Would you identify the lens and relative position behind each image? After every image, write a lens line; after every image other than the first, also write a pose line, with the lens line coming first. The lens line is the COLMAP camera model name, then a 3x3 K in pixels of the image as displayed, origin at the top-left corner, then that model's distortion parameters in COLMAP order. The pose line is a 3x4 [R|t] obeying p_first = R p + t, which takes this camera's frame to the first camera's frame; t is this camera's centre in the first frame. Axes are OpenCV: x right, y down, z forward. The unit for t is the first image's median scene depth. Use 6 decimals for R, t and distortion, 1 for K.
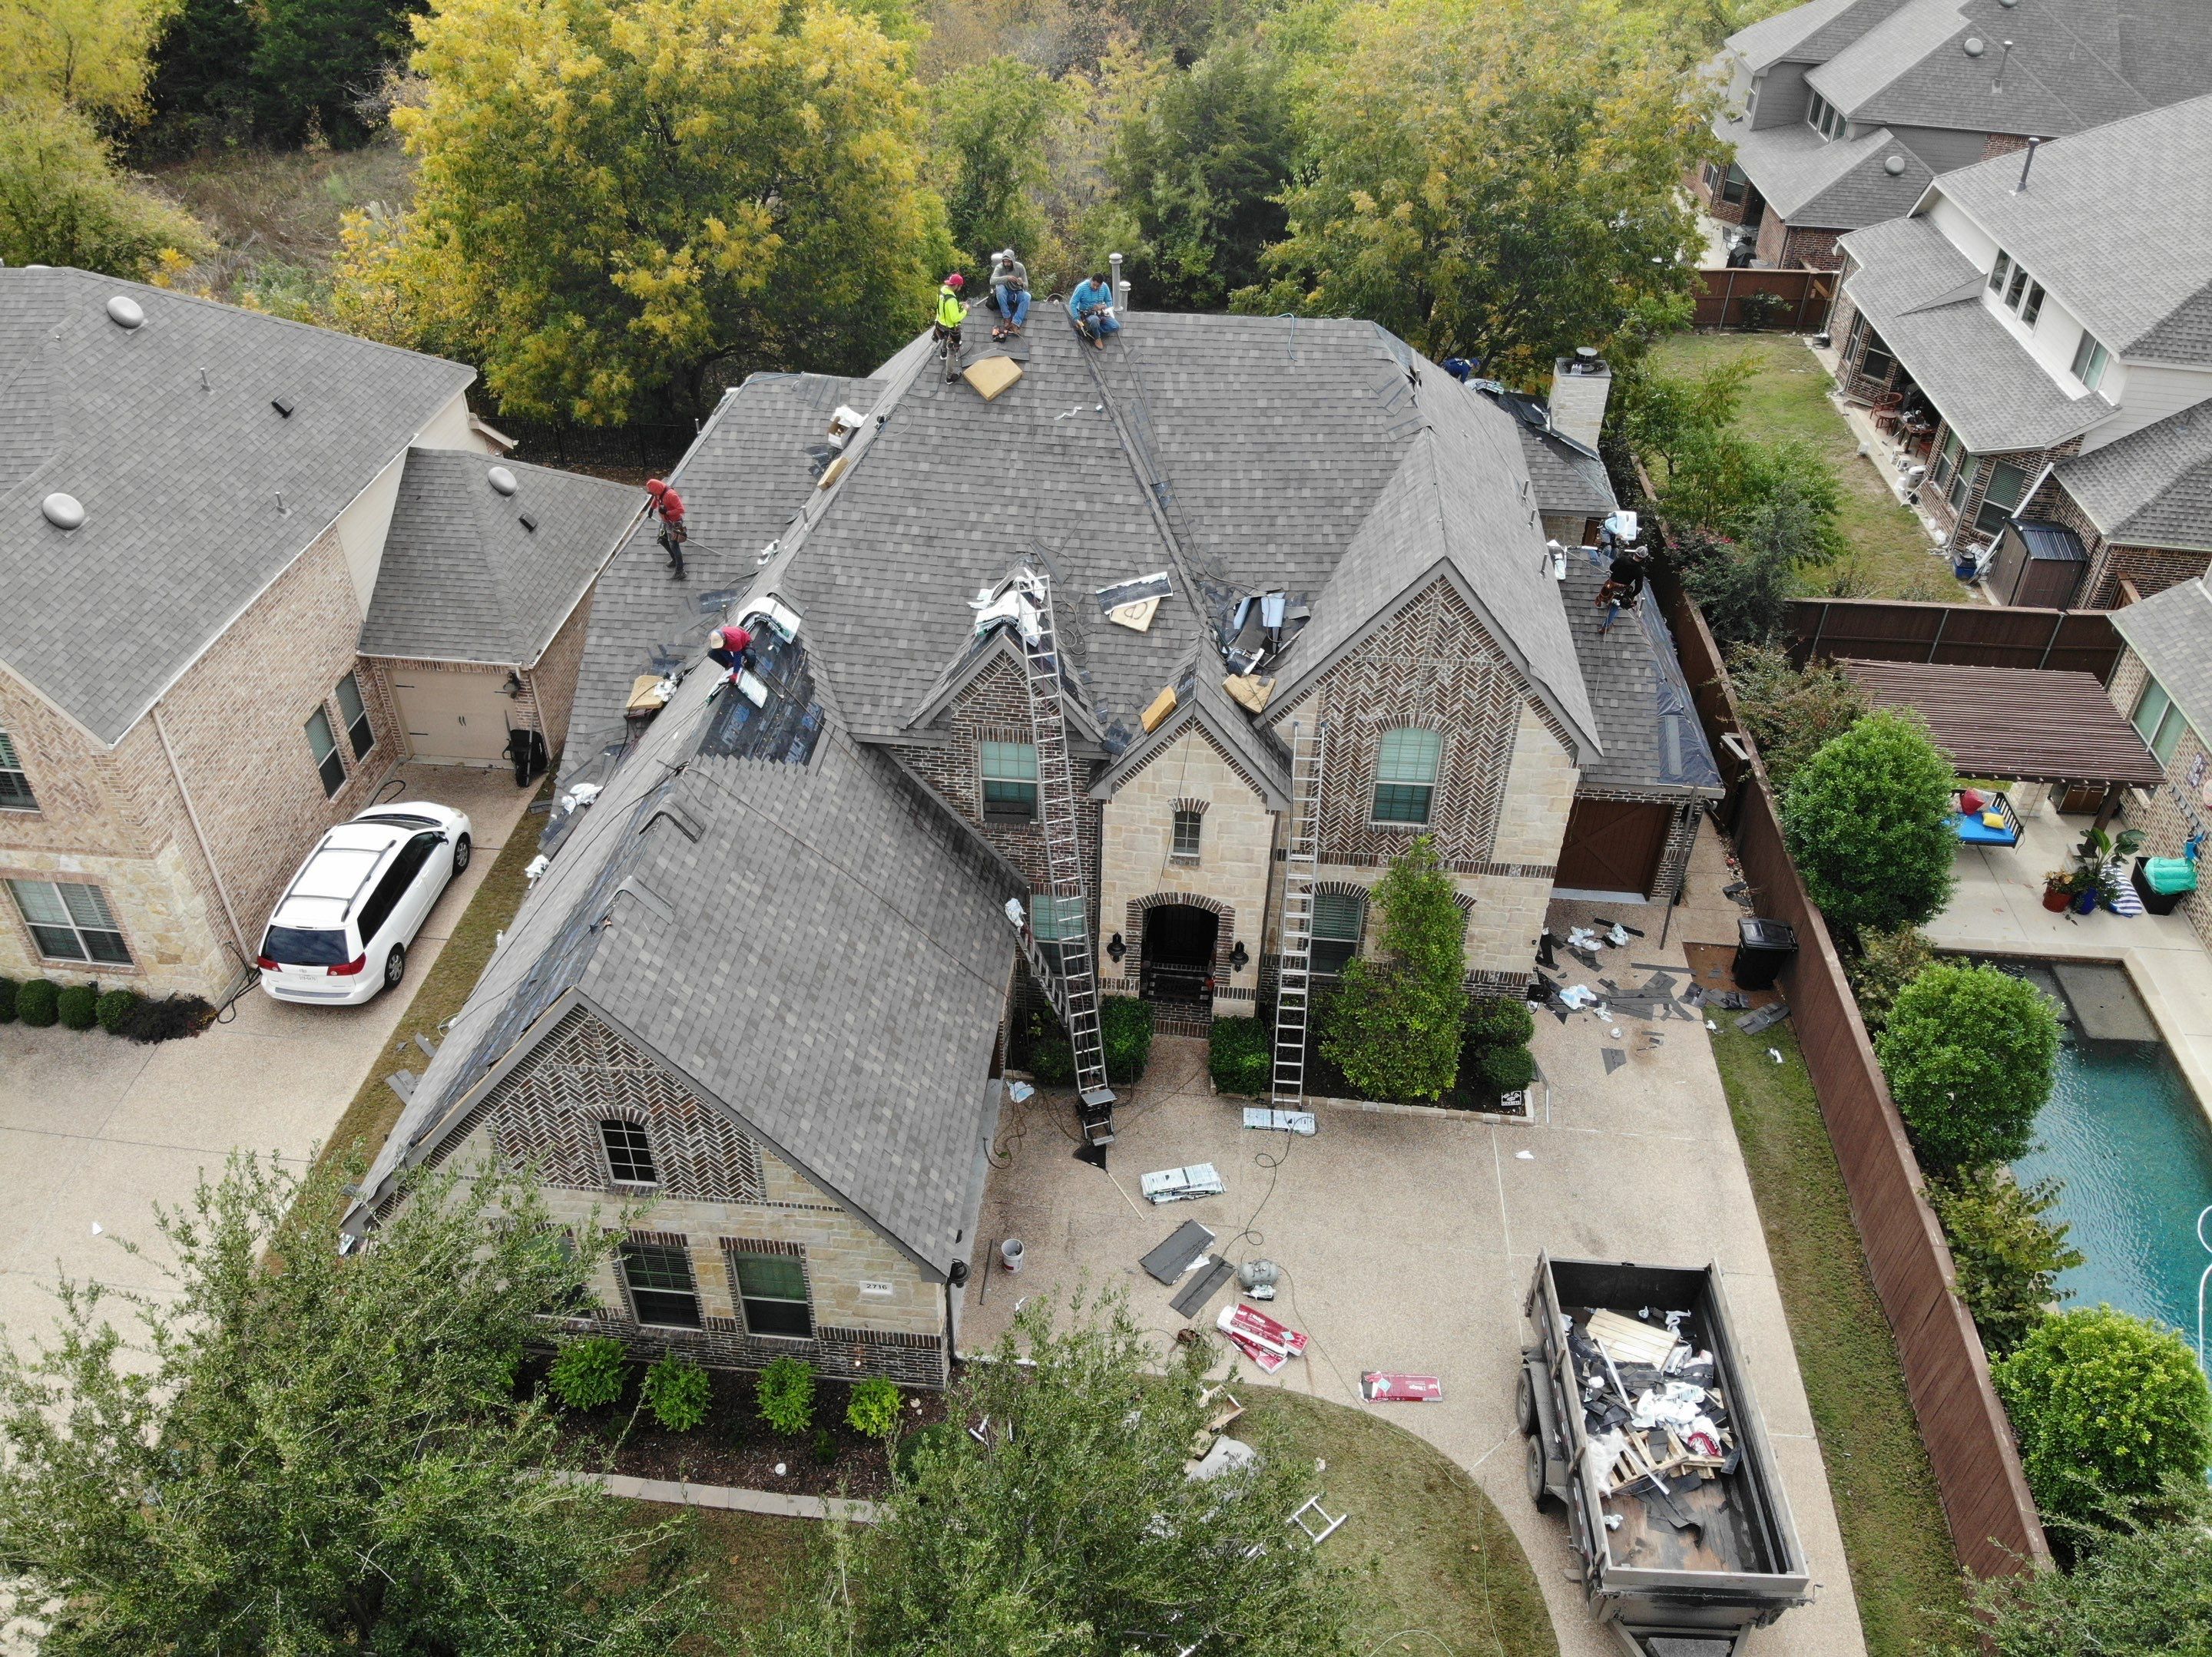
lens RADIAL K [[1626.7, 0, 1106.0], [0, 1626.7, 828.5], [0, 0, 1]] dist [0.126185, -0.316712]
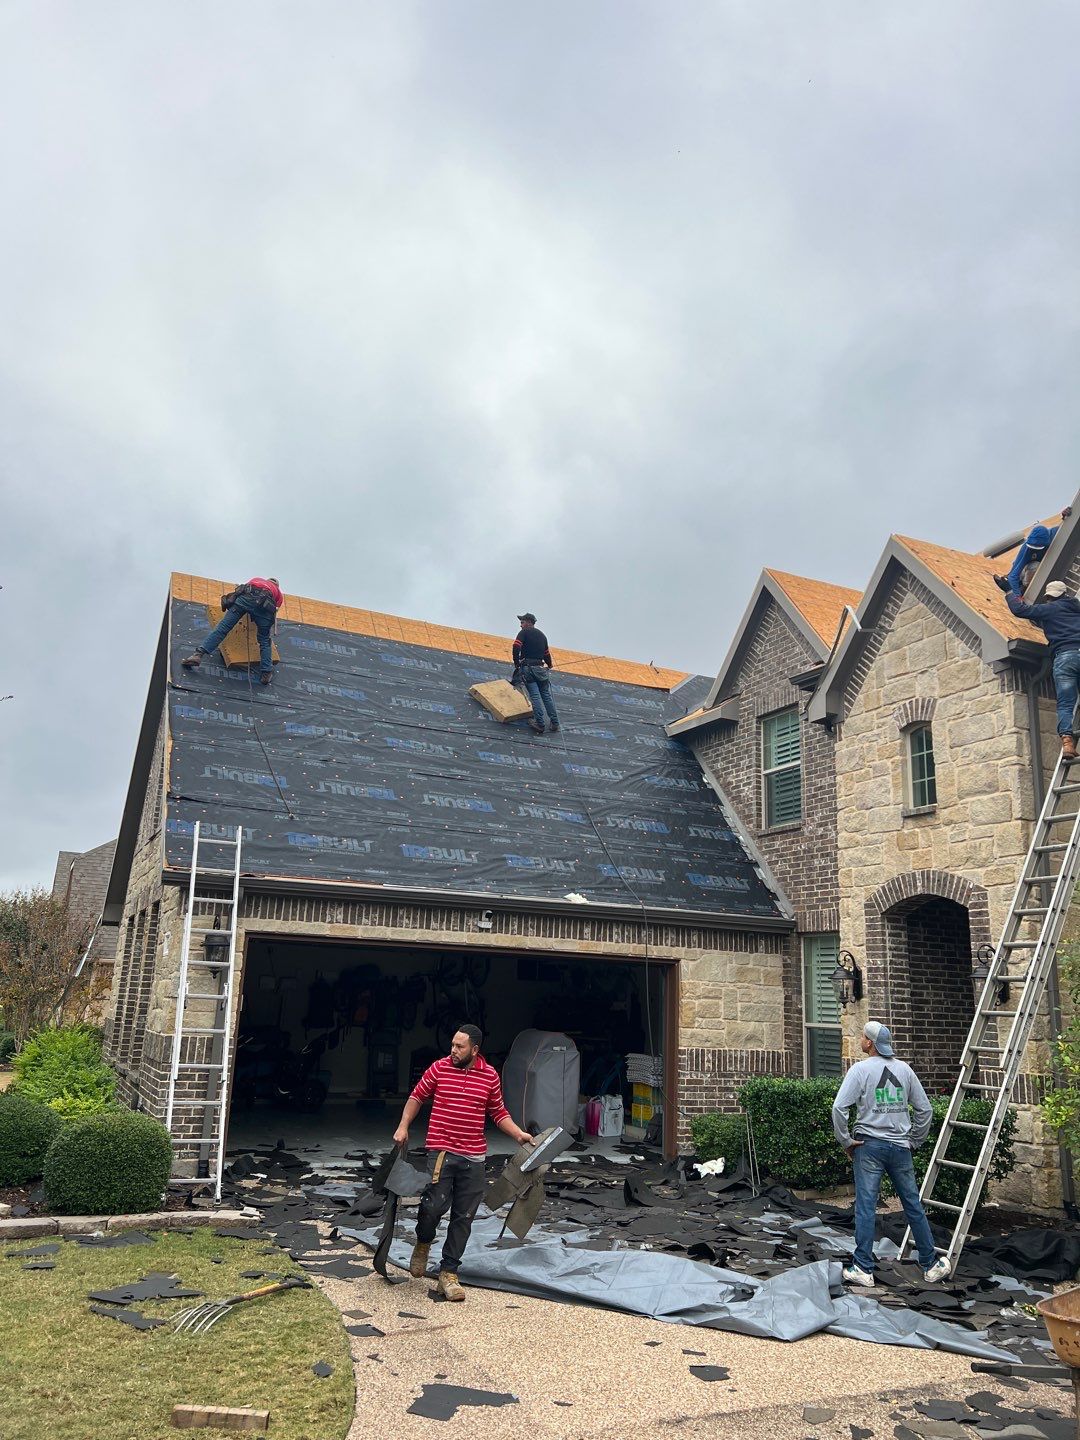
lens RADIAL K [[1079.0, 0, 540.0], [0, 1079.0, 720.0], [0, 0, 1]] dist [0.128759, -0.331336]
pose [[0.504912, -0.217204, -0.835396, 0.349632], [-0.542596, 0.672830, -0.502881, 0.302429], [0.671307, 0.707194, 0.221866, 0.743590]]
